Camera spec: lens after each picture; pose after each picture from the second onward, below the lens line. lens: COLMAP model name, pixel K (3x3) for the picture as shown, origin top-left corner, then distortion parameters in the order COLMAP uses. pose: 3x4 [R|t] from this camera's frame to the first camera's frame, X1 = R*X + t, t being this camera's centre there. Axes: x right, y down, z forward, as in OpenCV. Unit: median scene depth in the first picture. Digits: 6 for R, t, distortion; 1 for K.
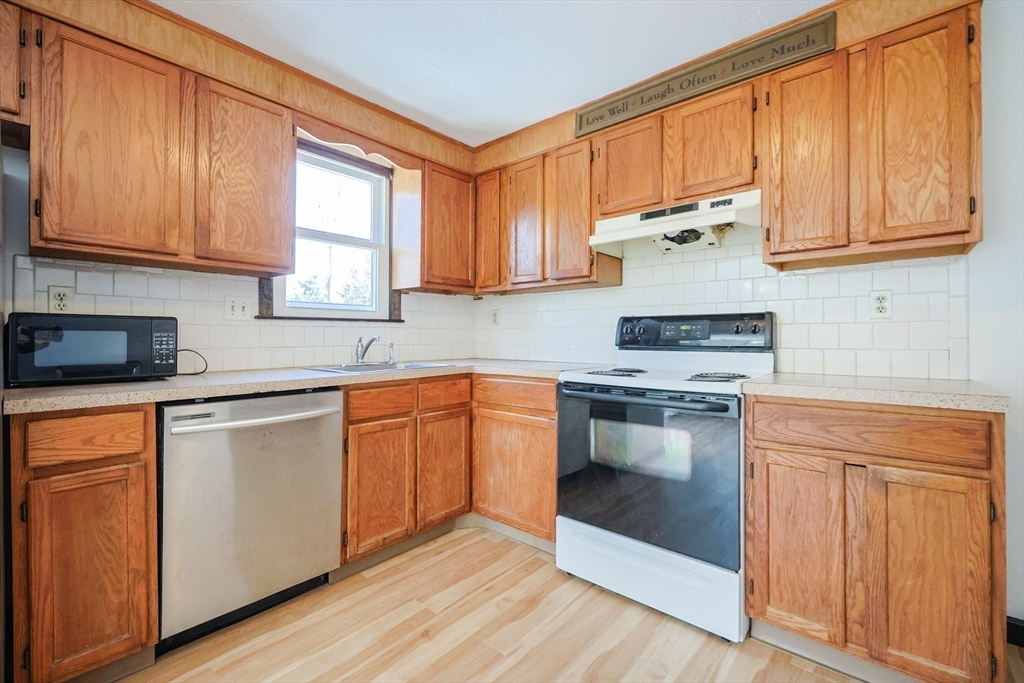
lens RADIAL K [[470.0, 0, 469.3], [0, 470.0, 336.0], [0, 0, 1]] dist [-0.000781, 0.000125]
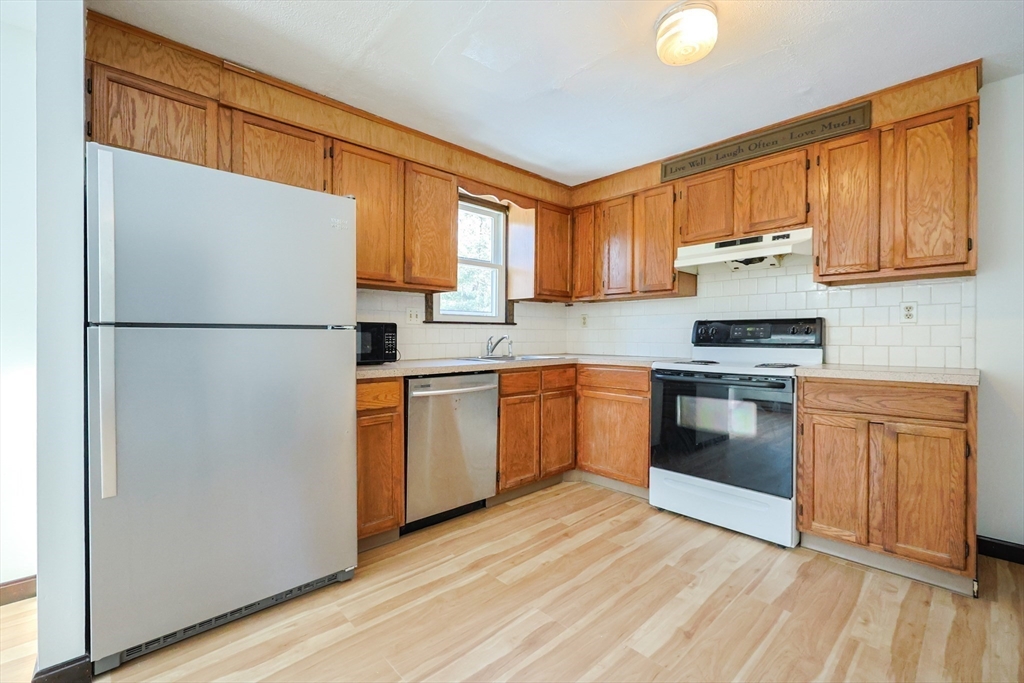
lens RADIAL K [[455.5, 0, 464.1], [0, 455.5, 340.4], [0, 0, 1]] dist [-0.000810, -0.000048]
pose [[0.993368, 0.002594, -0.114951, -0.209790], [-0.001376, 0.999942, 0.010672, 0.000615], [0.114972, -0.010443, 0.993314, -0.393212]]
